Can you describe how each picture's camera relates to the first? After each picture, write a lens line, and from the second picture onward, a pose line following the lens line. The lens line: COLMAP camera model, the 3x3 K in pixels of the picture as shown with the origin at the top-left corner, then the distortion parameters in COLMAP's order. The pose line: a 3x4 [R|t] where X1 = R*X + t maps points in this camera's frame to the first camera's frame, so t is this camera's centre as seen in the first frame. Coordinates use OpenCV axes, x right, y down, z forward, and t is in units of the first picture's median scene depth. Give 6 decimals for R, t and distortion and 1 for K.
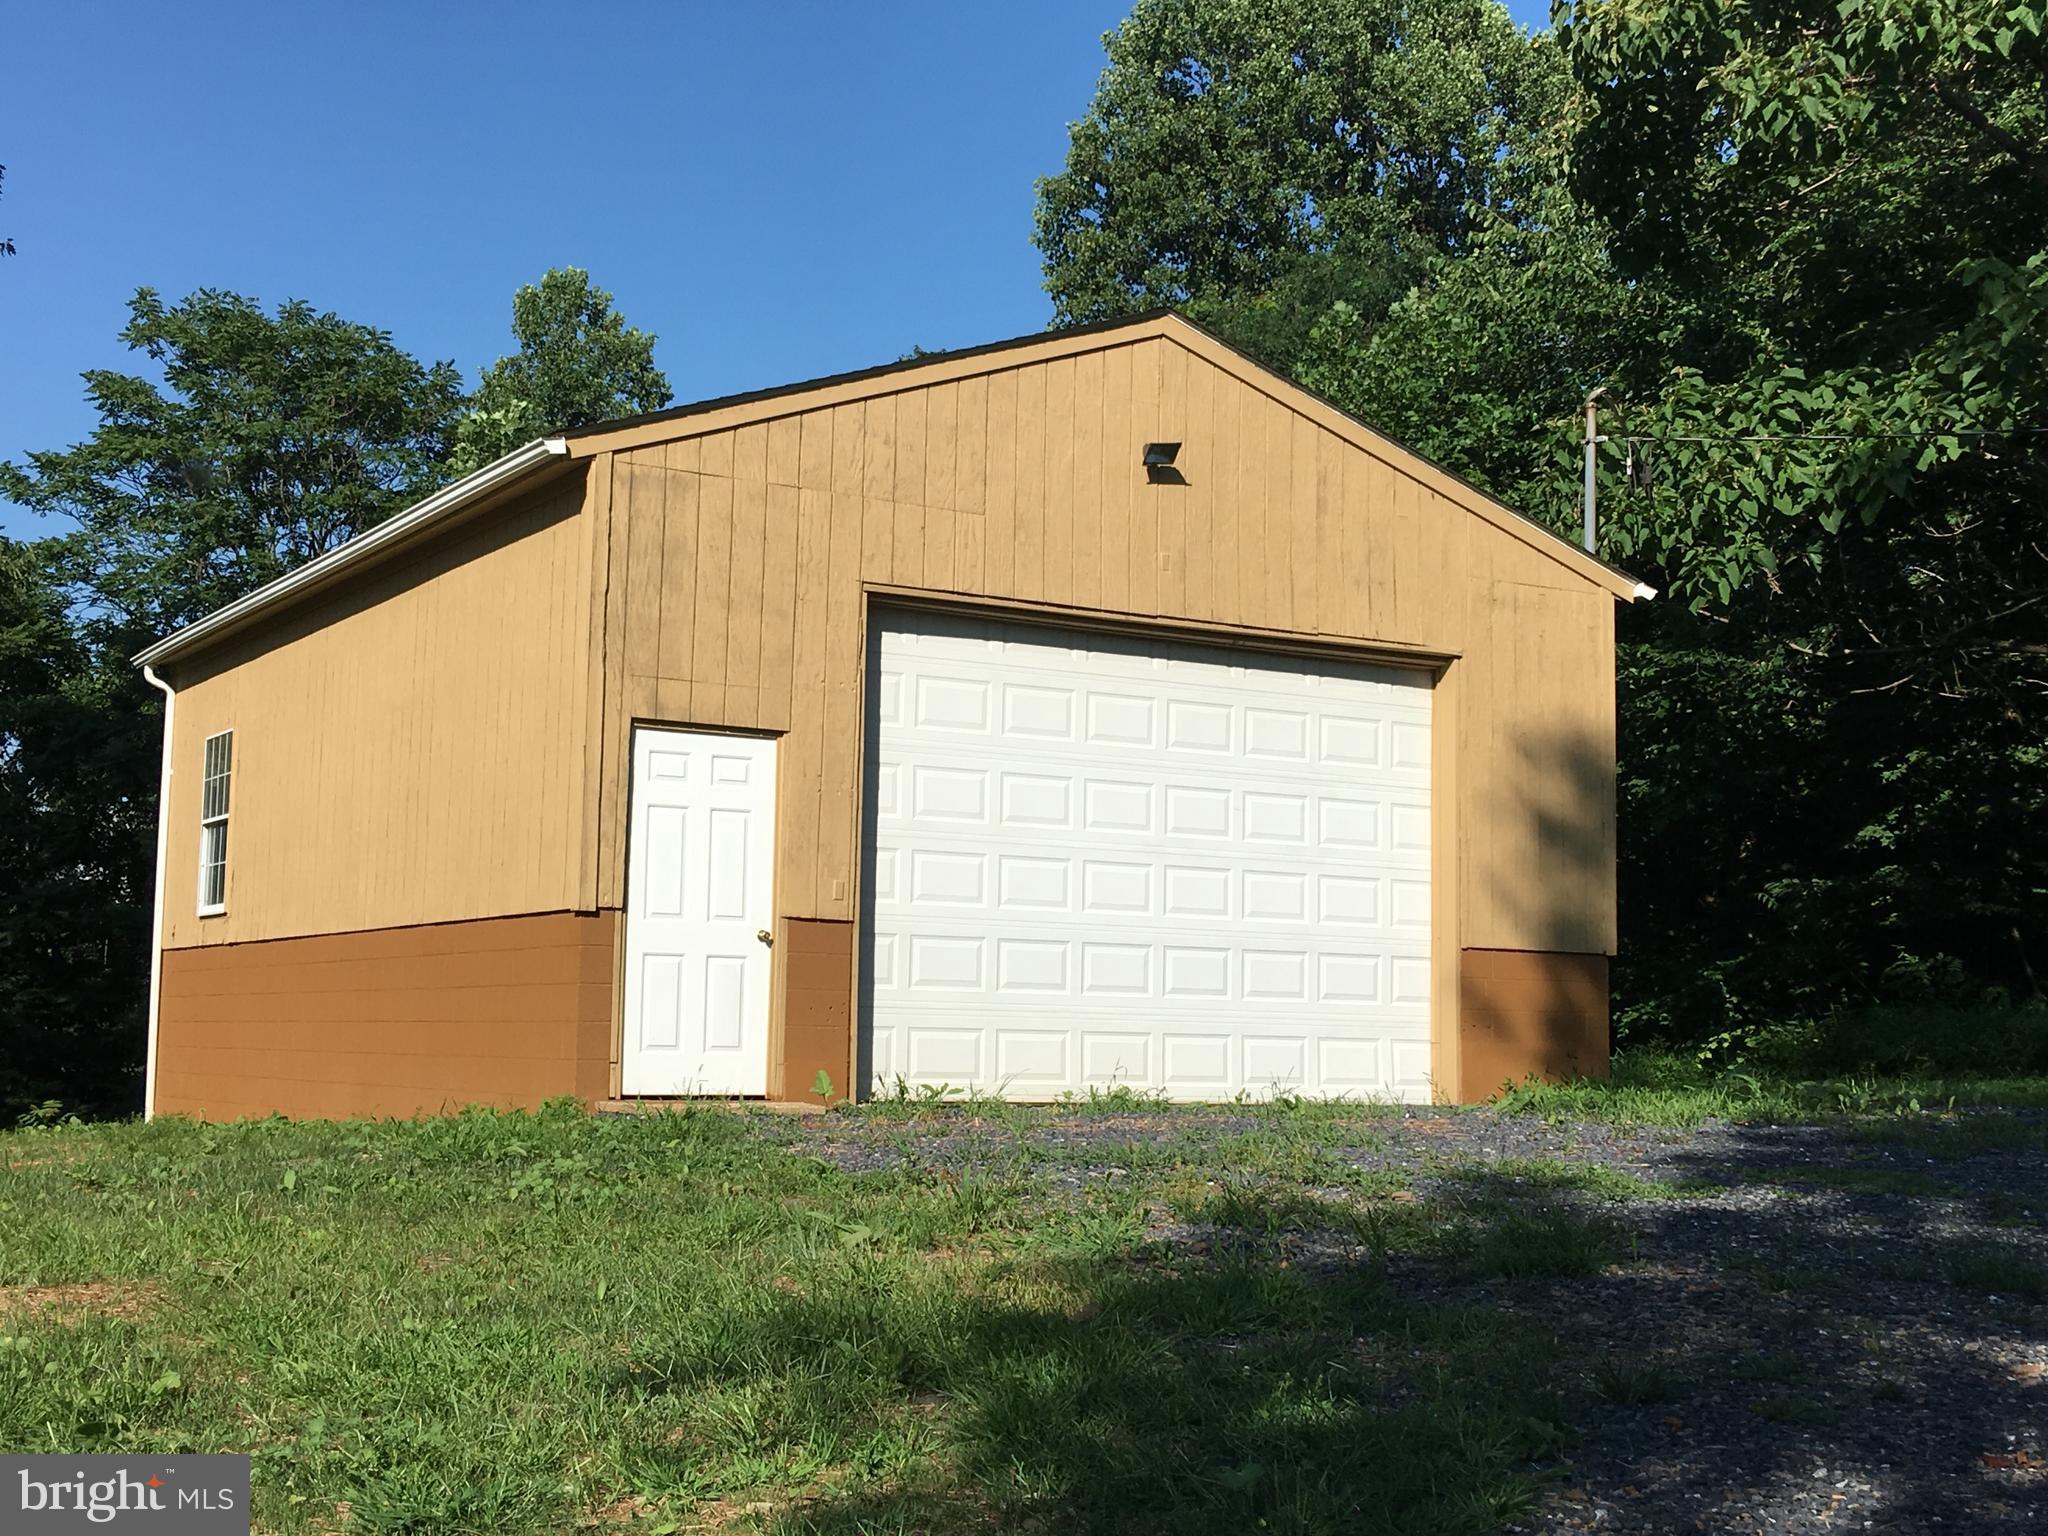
lens RADIAL K [[2648.6, 0, 1024.0], [0, 2648.6, 768.0], [0, 0, 1]] dist [0.016137, 0.007231]
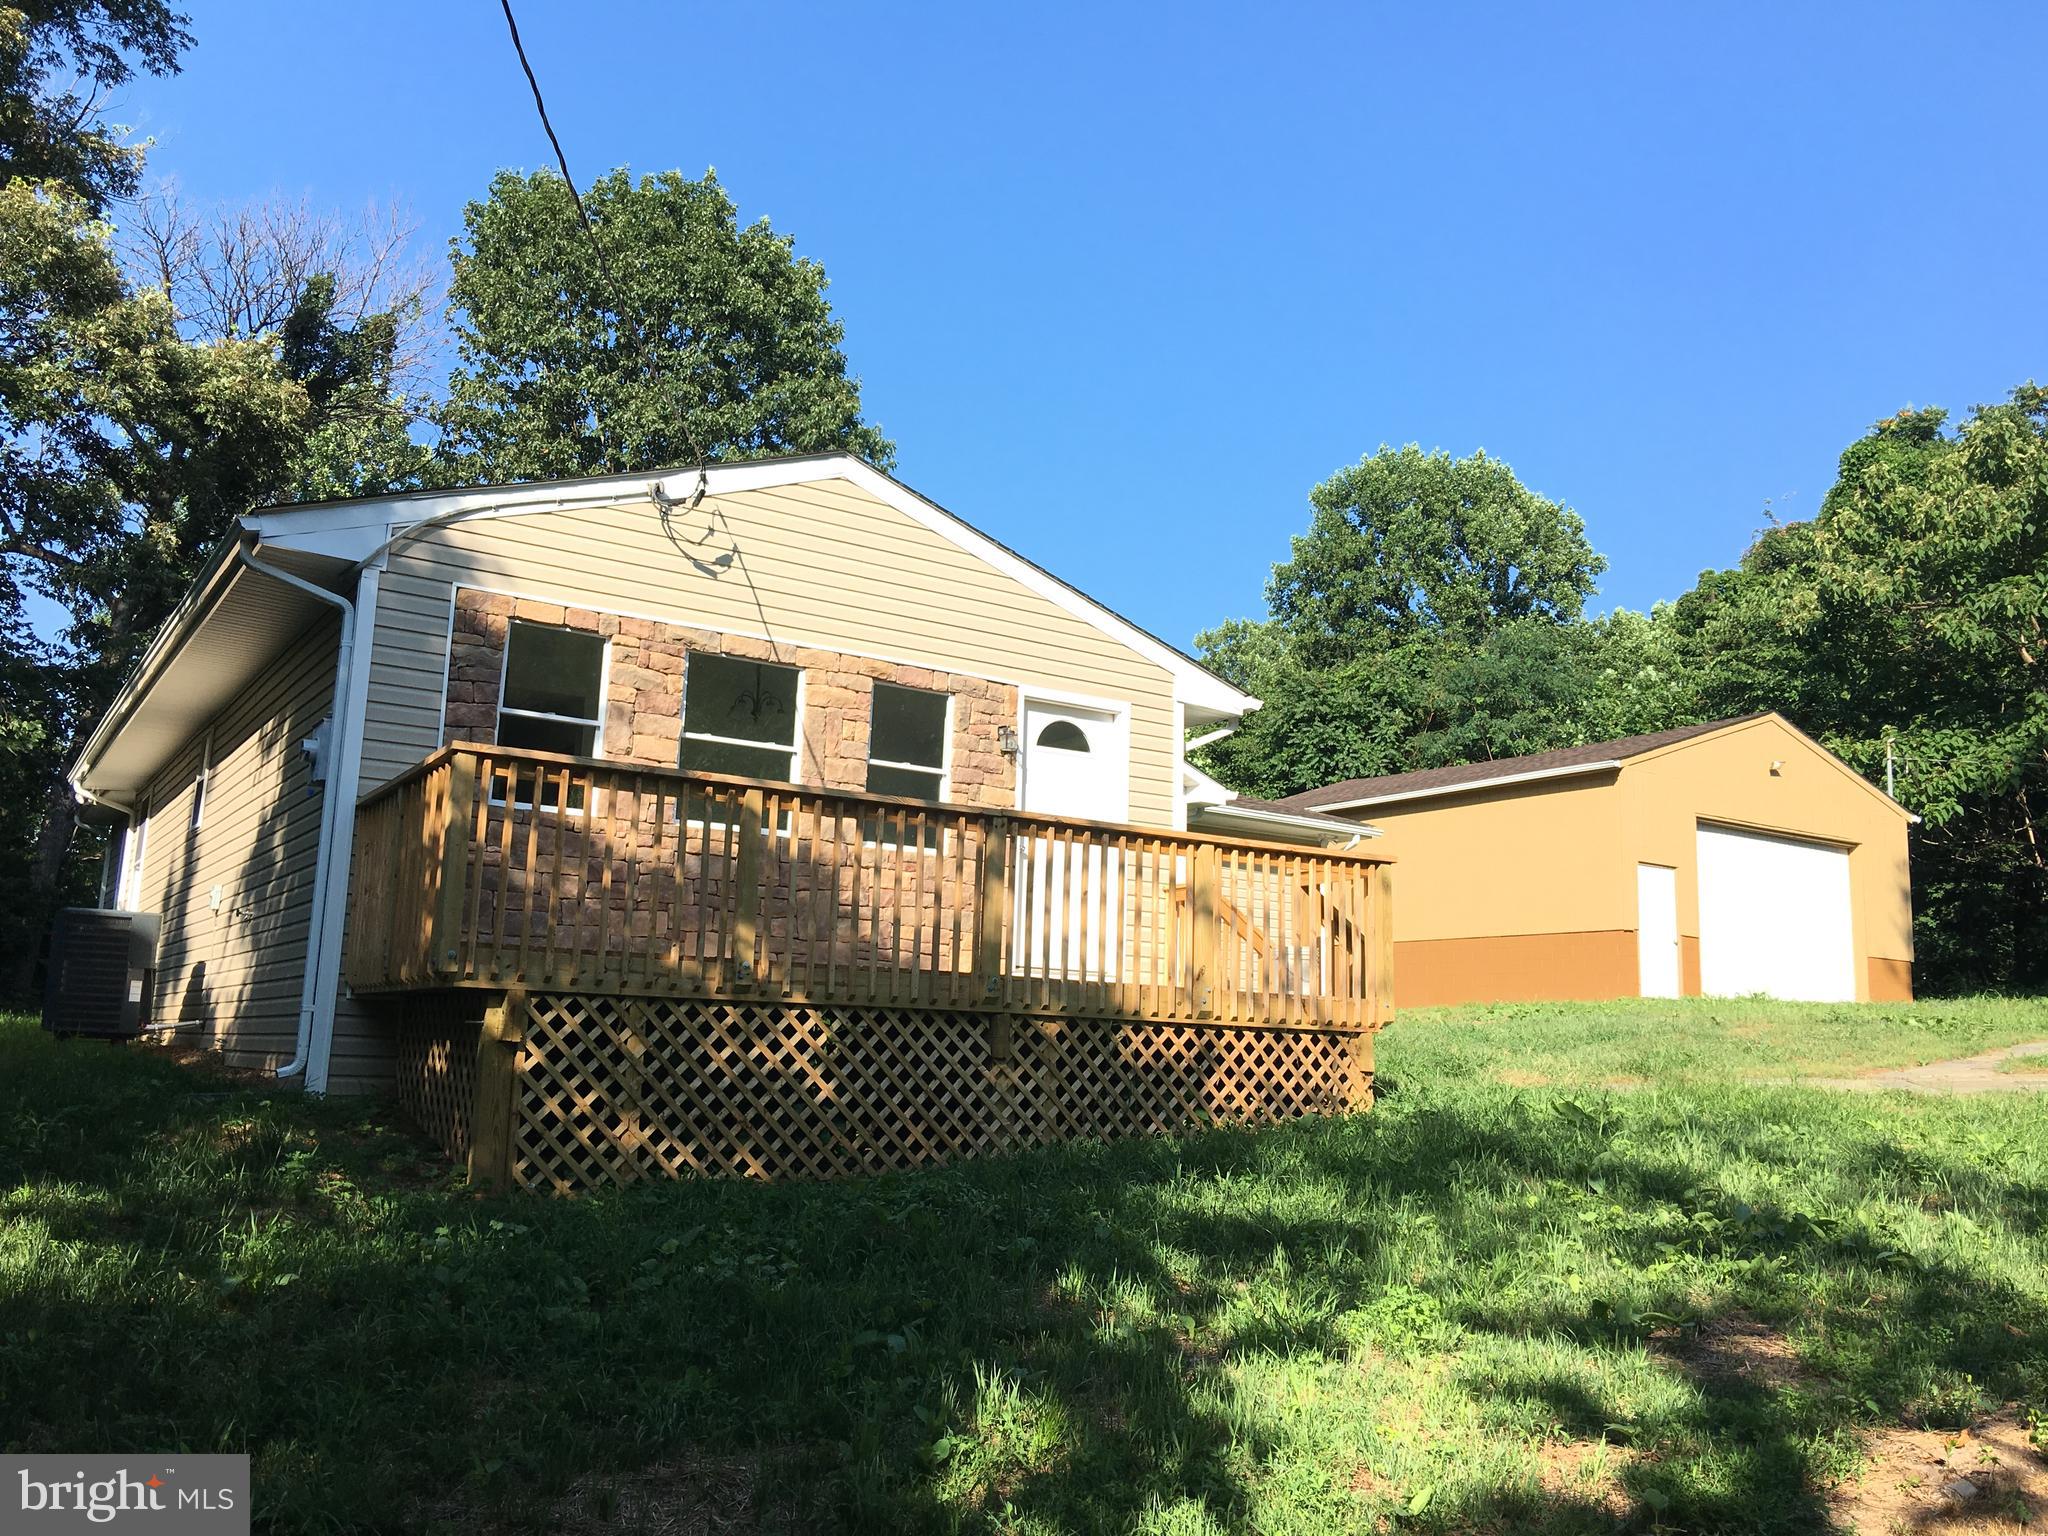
lens RADIAL K [[1727.6, 0, 1025.9], [0, 1727.6, 750.6], [0, 0, 1]] dist [0.073314, -0.118079]
pose [[0.998793, 0.025923, 0.041711, -0.720359], [-0.022605, 0.996686, -0.078147, 0.018665], [-0.043599, 0.077110, 0.996069, -0.661284]]
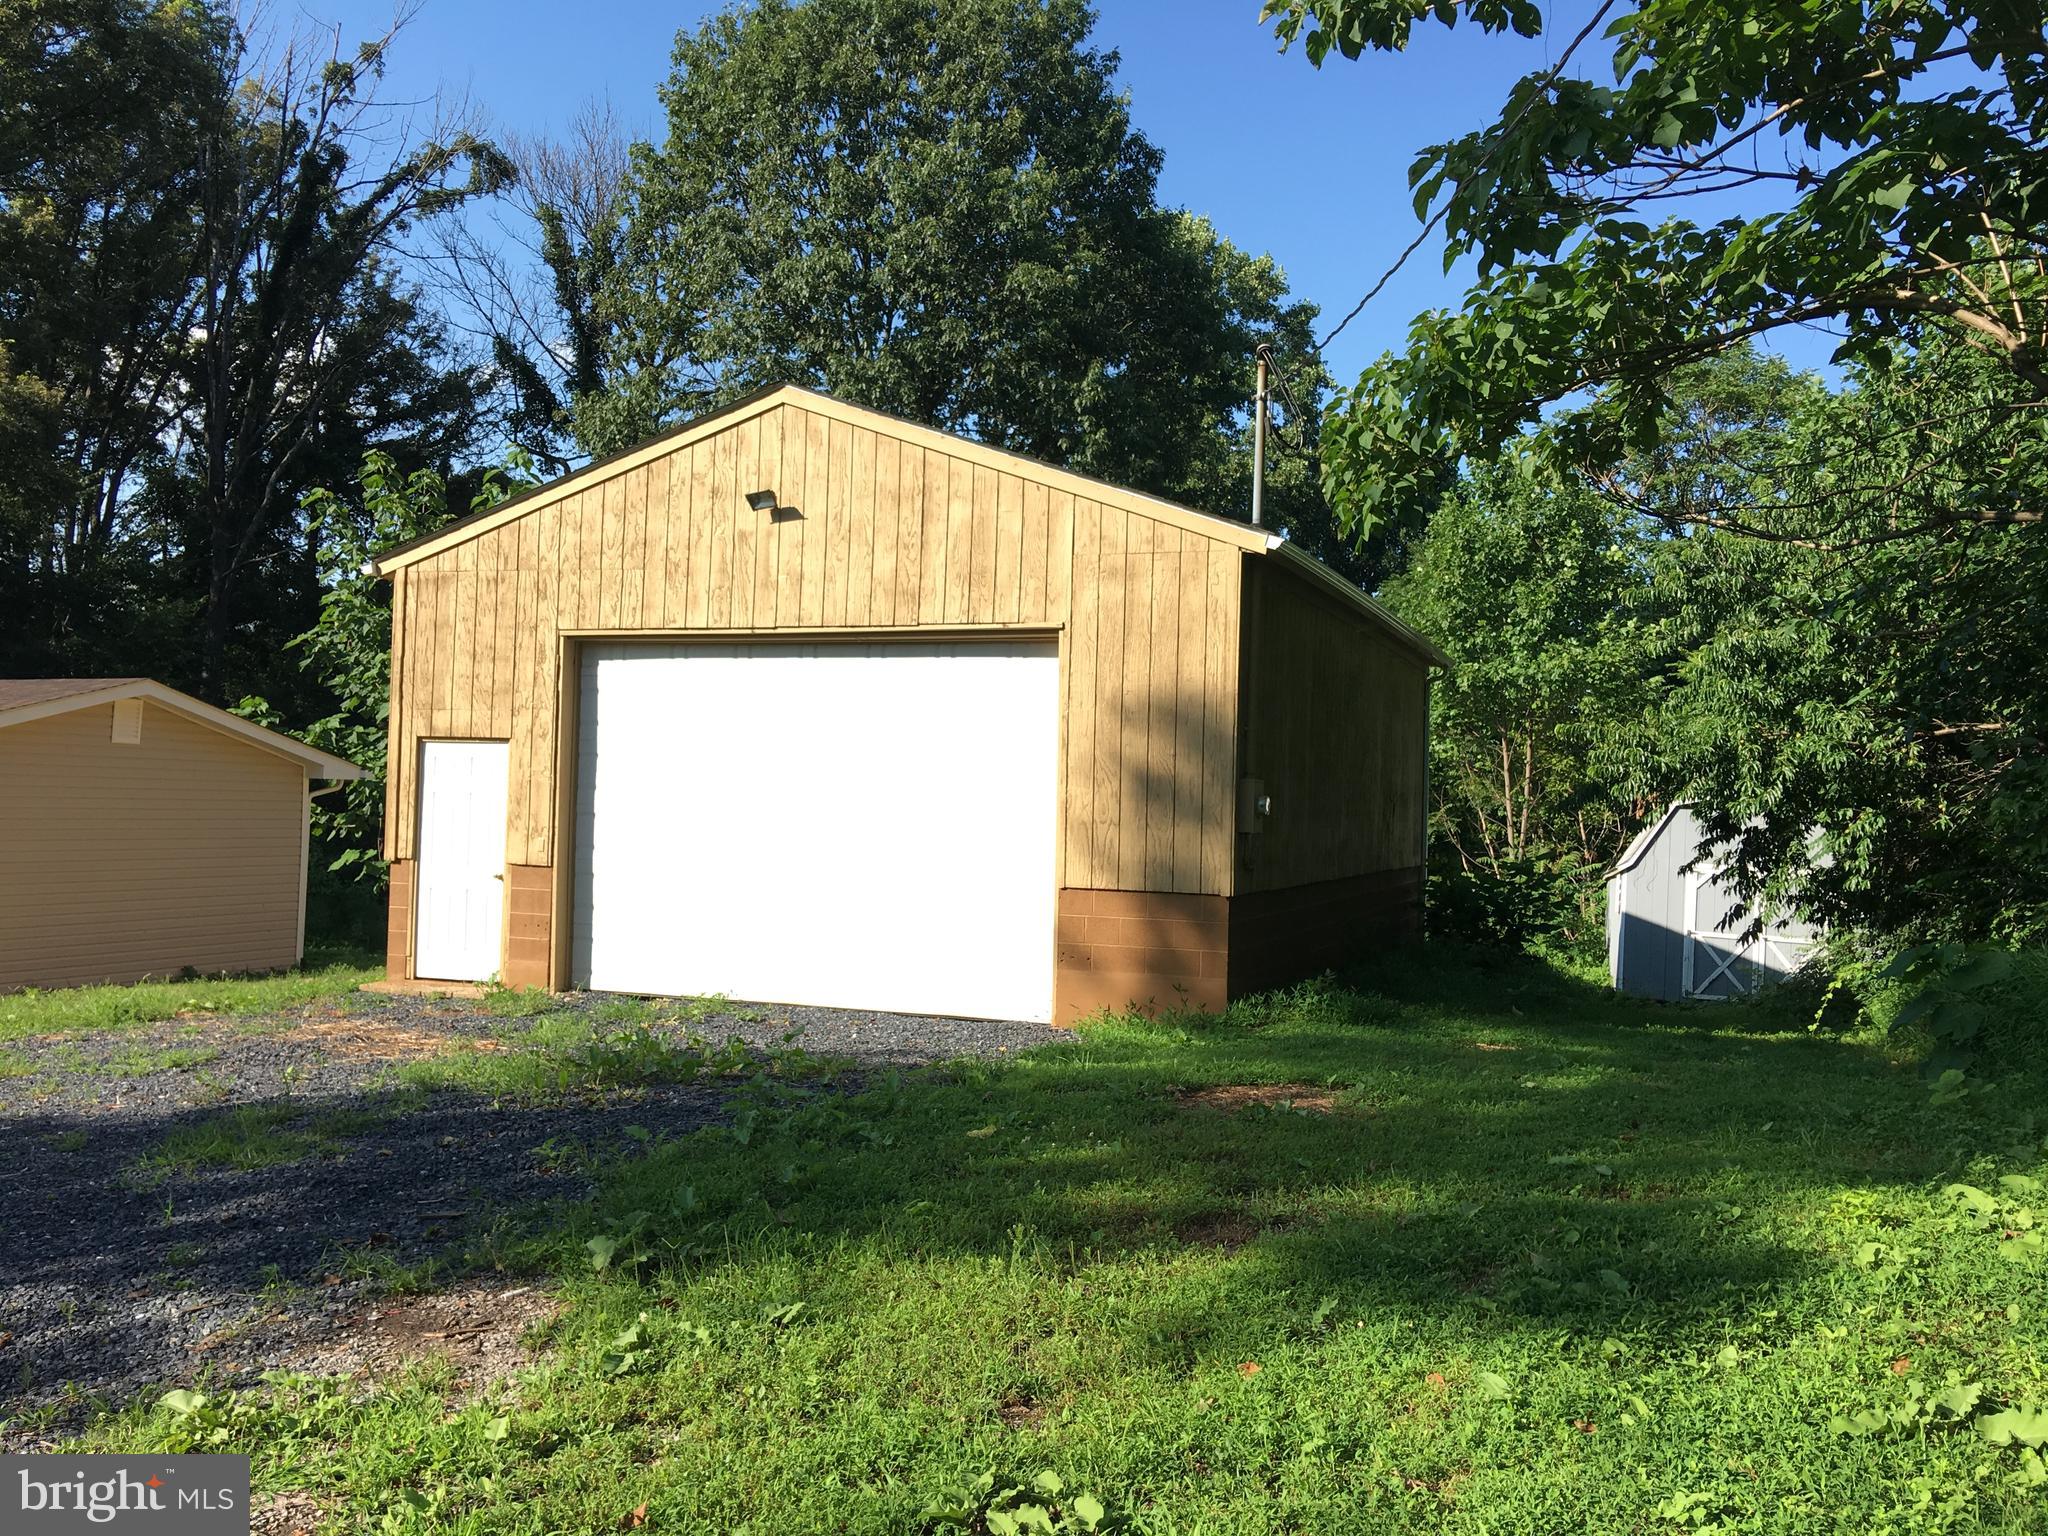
lens RADIAL K [[1702.7, 0, 1019.7], [0, 1702.7, 755.4], [0, 0, 1]] dist [0.083752, -0.124100]
pose [[0.619153, -0.017704, -0.785071, 0.719678], [0.069258, 0.997081, 0.032135, -0.013022], [0.782210, -0.074269, 0.618572, 0.538939]]
